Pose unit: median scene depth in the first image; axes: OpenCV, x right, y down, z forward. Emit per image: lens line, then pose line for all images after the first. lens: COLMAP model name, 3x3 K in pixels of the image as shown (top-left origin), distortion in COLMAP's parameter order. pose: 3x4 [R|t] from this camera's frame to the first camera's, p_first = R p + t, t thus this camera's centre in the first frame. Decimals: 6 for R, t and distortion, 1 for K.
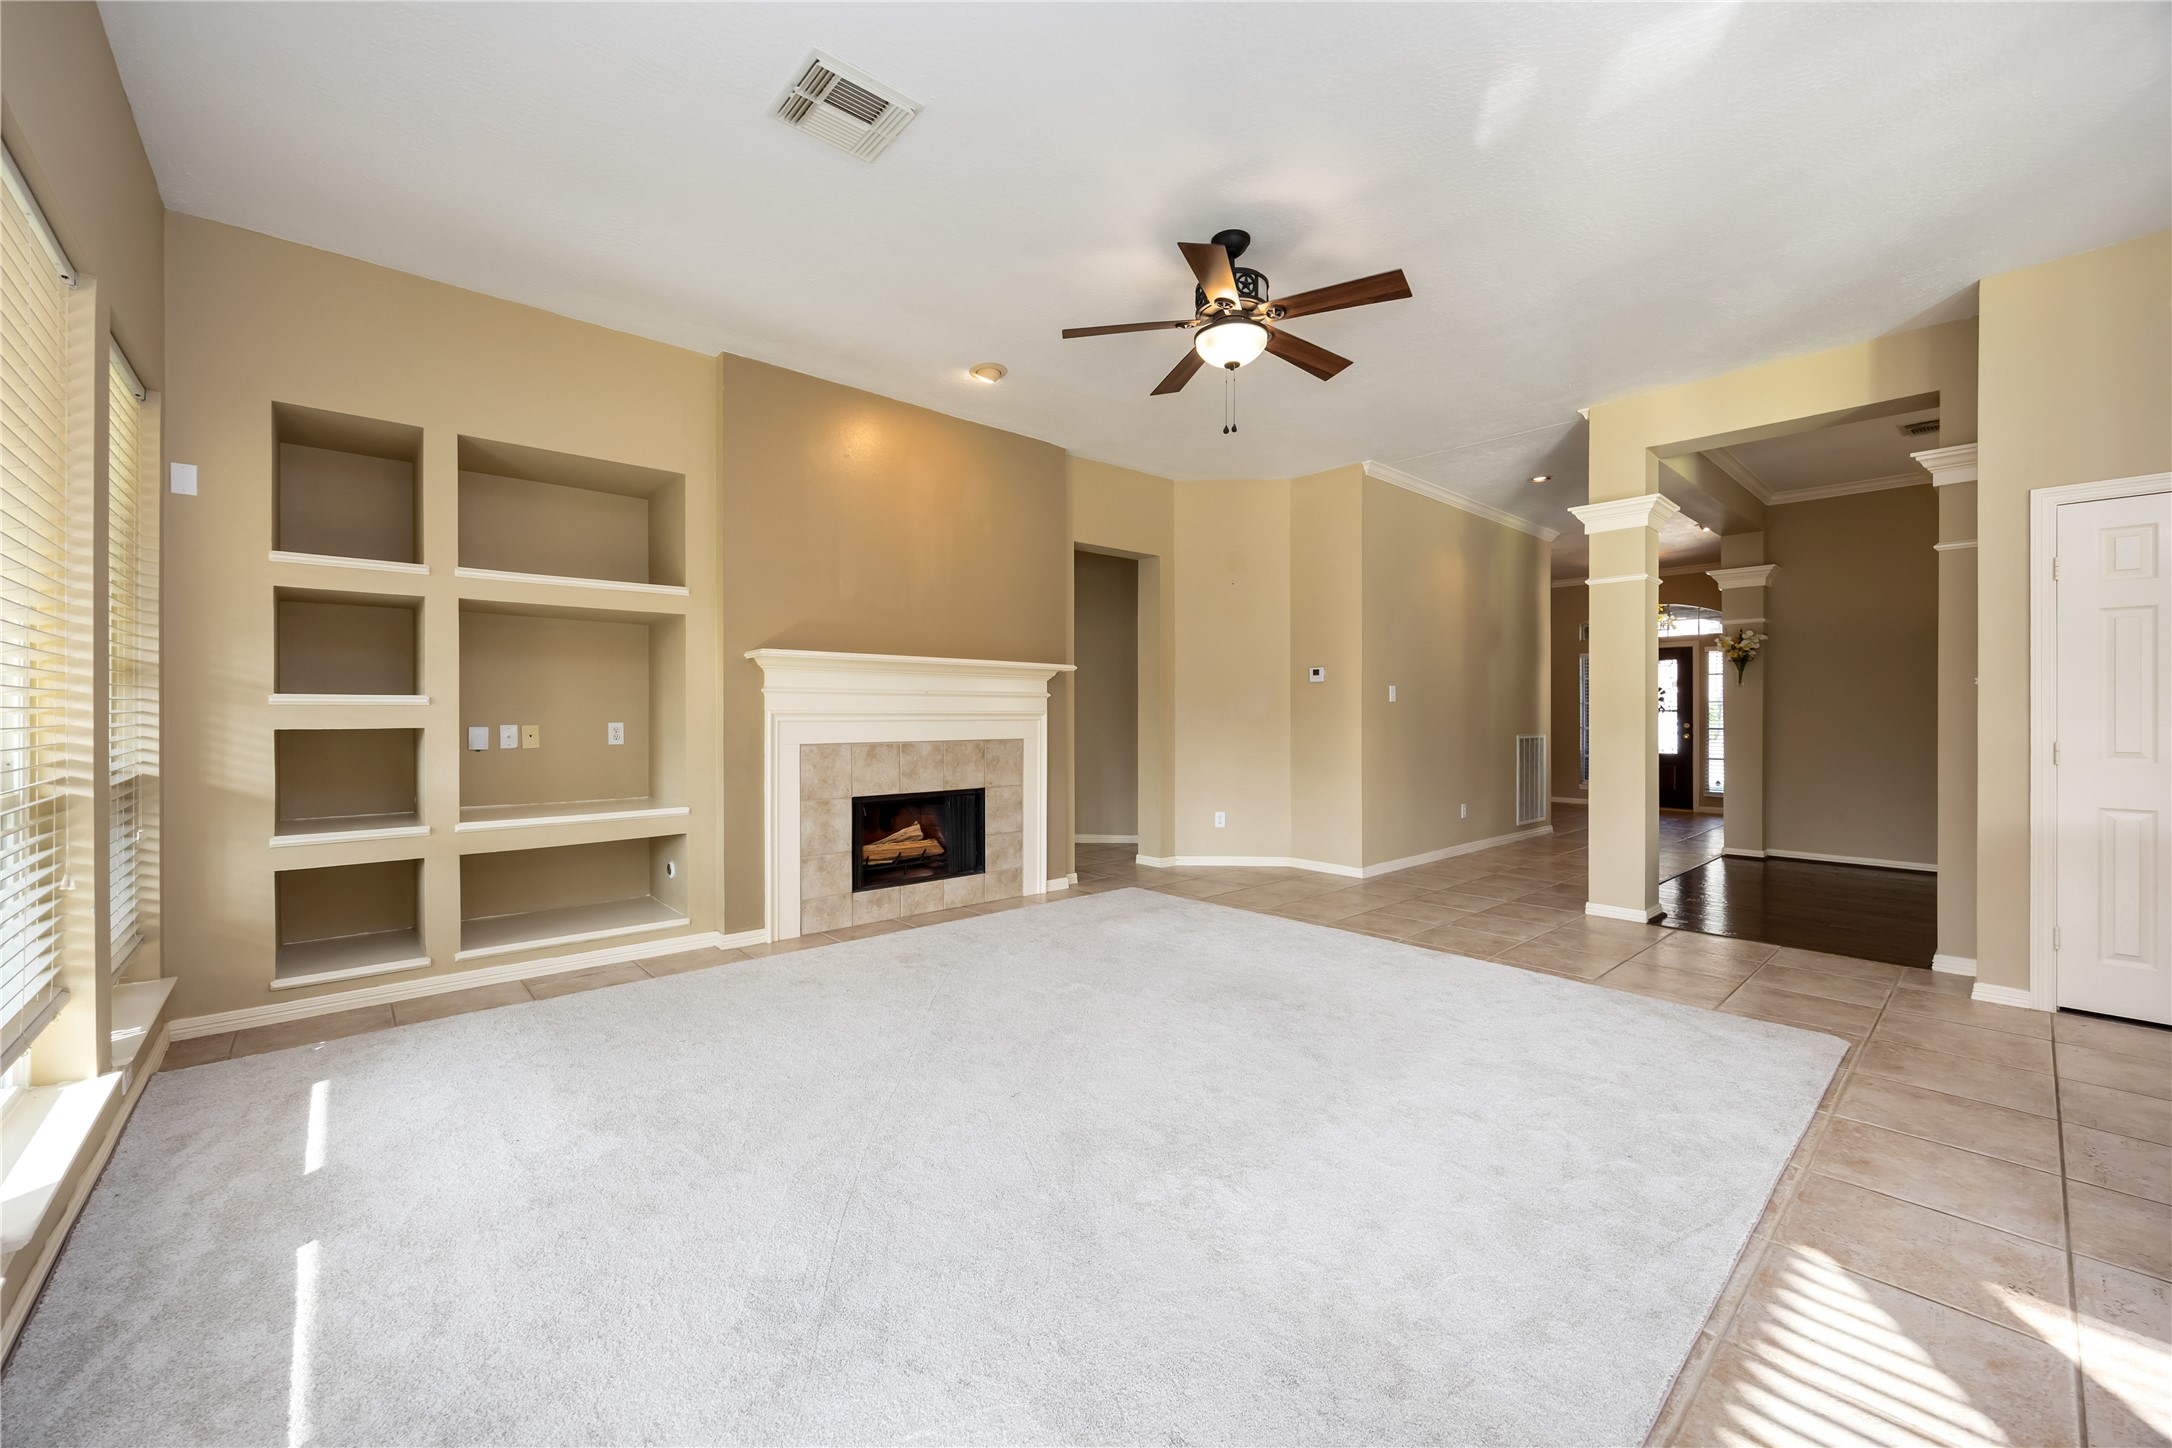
lens RADIAL K [[838.1, 0, 1078.8], [0, 838.1, 711.5], [0, 0, 1]] dist [0.000137, -0.001678]
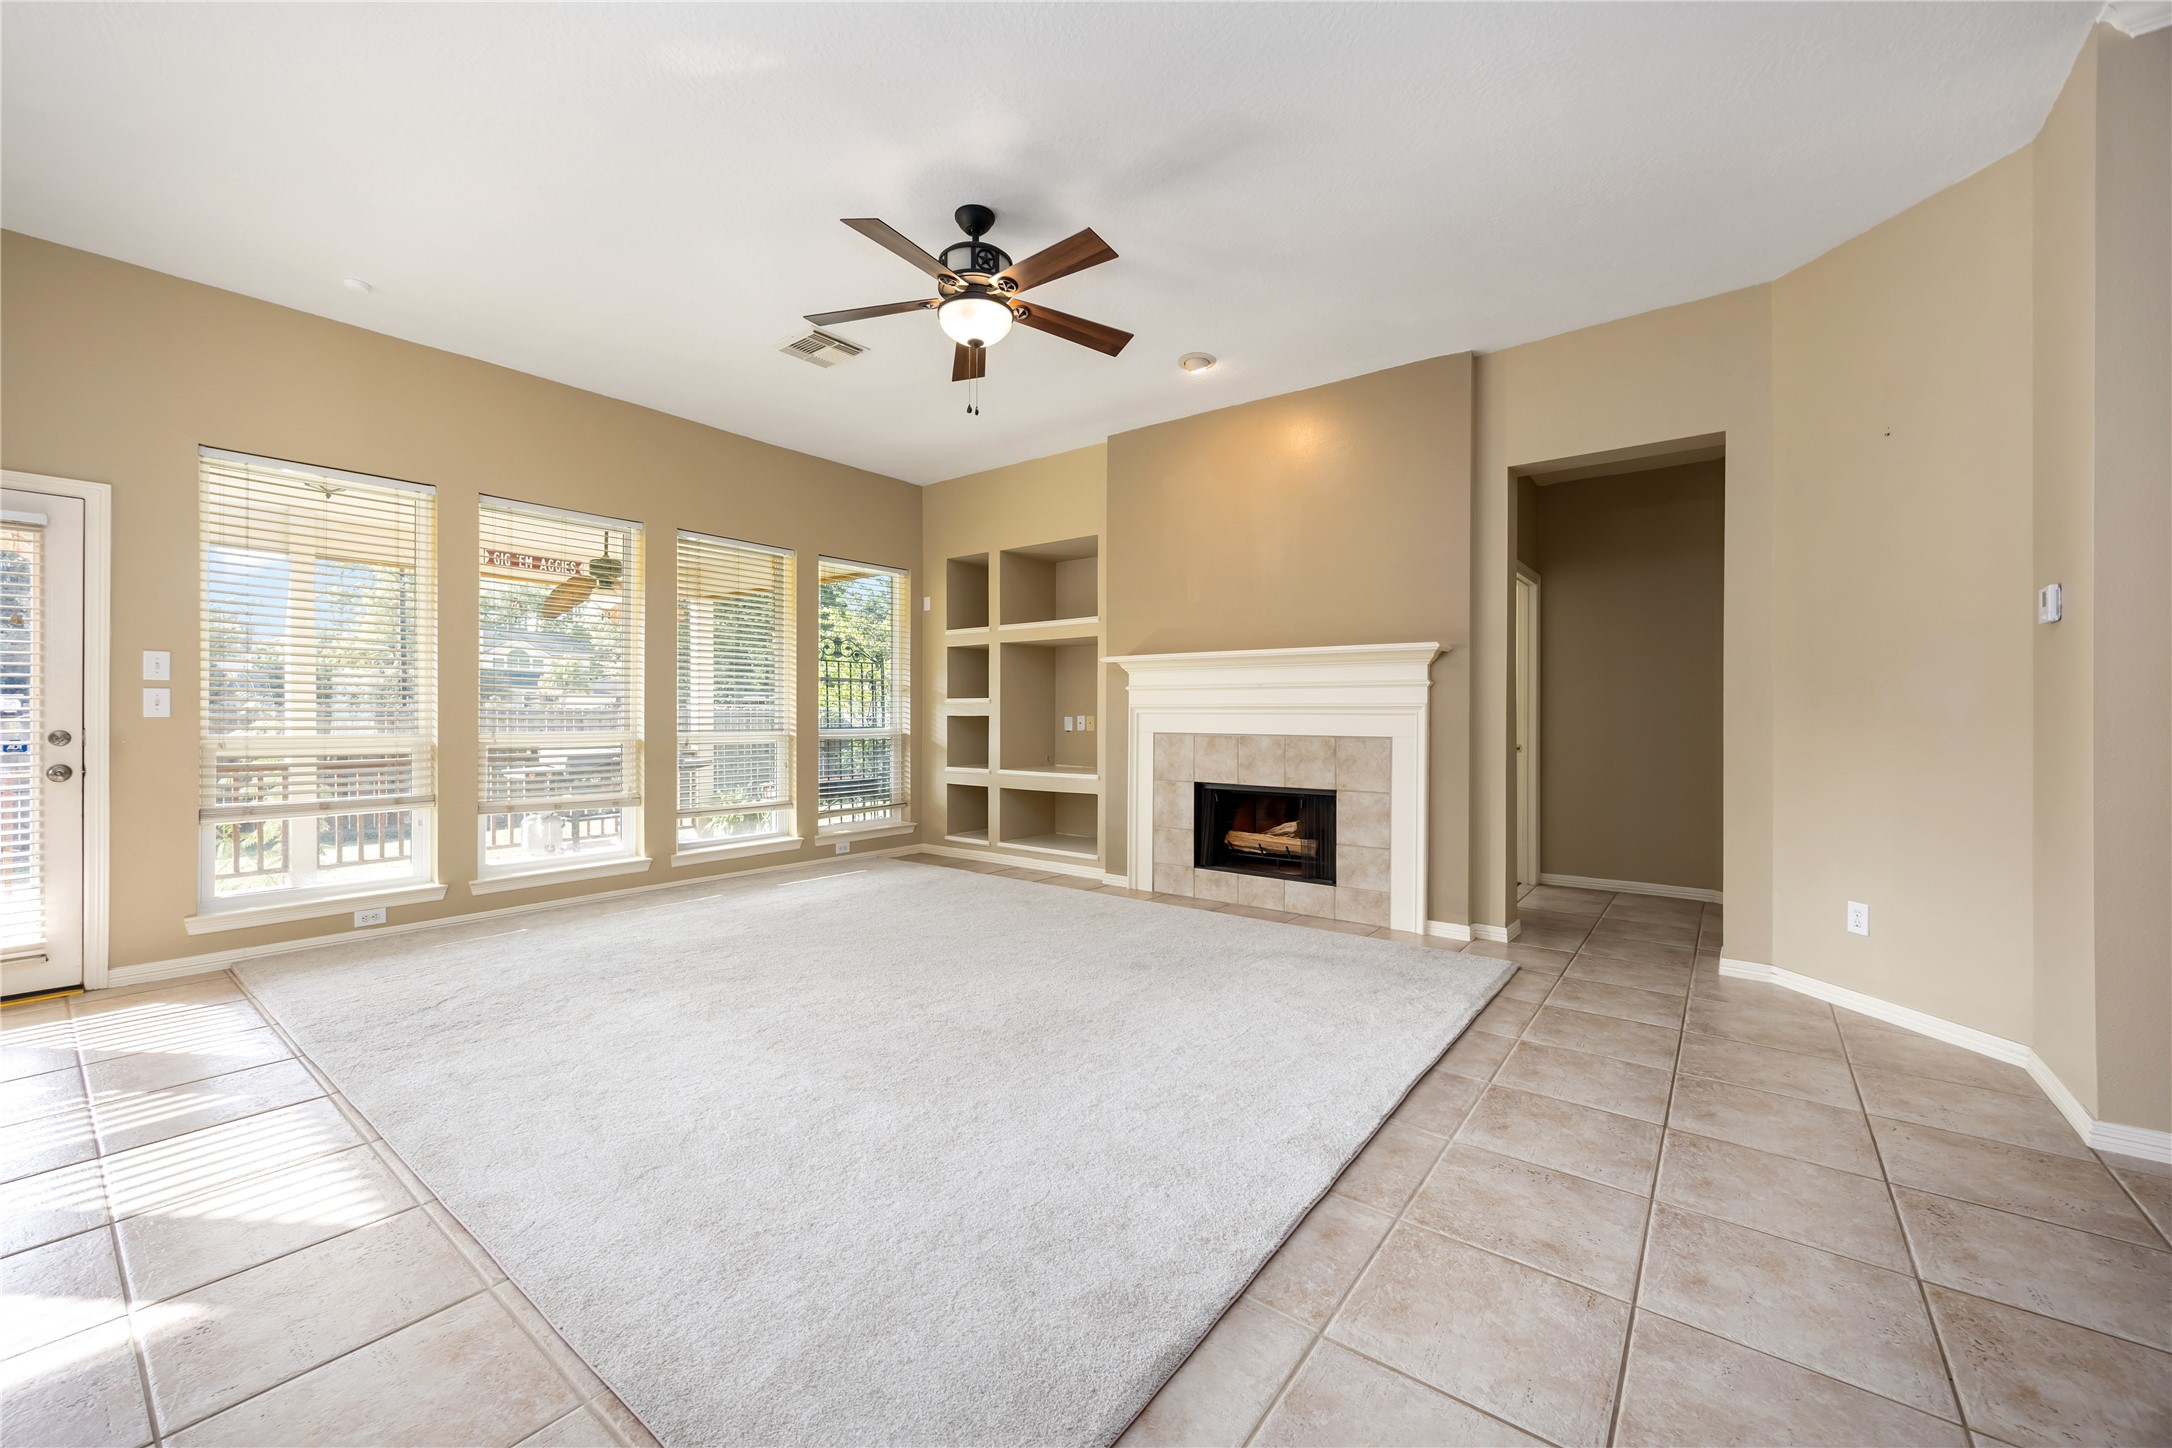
lens RADIAL K [[842.7, 0, 1093.0], [0, 842.7, 711.6], [0, 0, 1]] dist [0.000880, -0.004970]
pose [[0.196453, -0.004444, -0.980503, 0.848230], [-0.001614, 0.999987, -0.004856, 0.015258], [0.980512, 0.002537, 0.196443, 0.681980]]
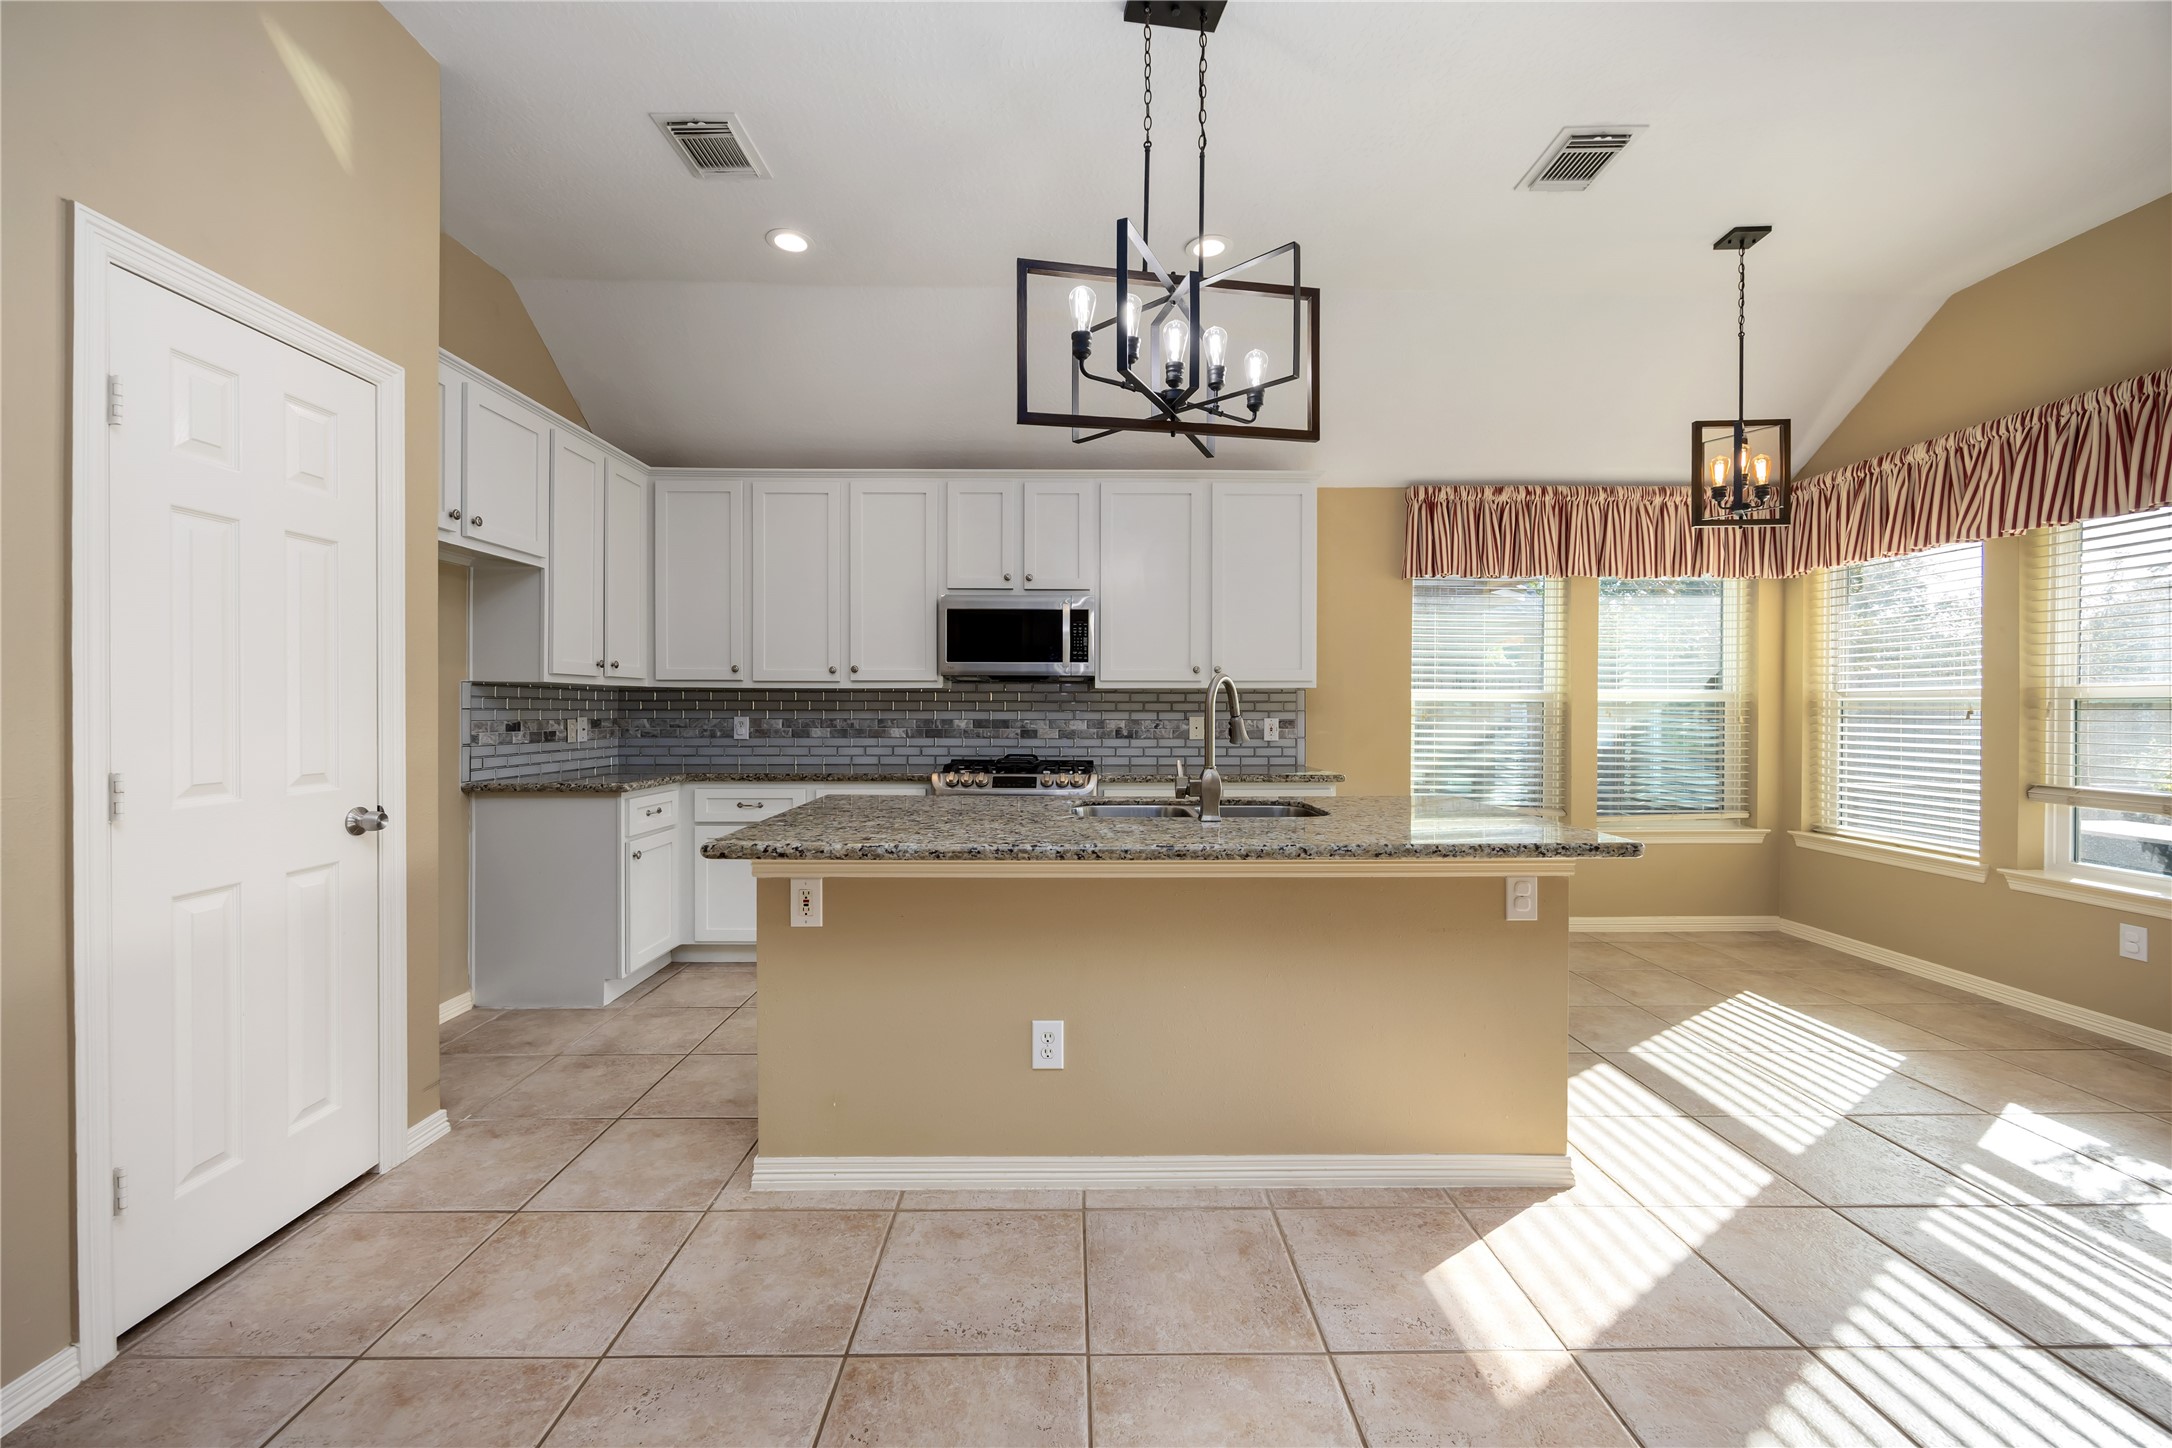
lens RADIAL K [[838.1, 0, 1078.8], [0, 838.1, 711.5], [0, 0, 1]] dist [0.000137, -0.001678]
pose [[-0.756097, -0.006338, 0.654429, 0.344372], [-0.003335, 0.999977, 0.005831, -0.000855], [-0.654451, 0.002226, -0.756101, 0.746809]]
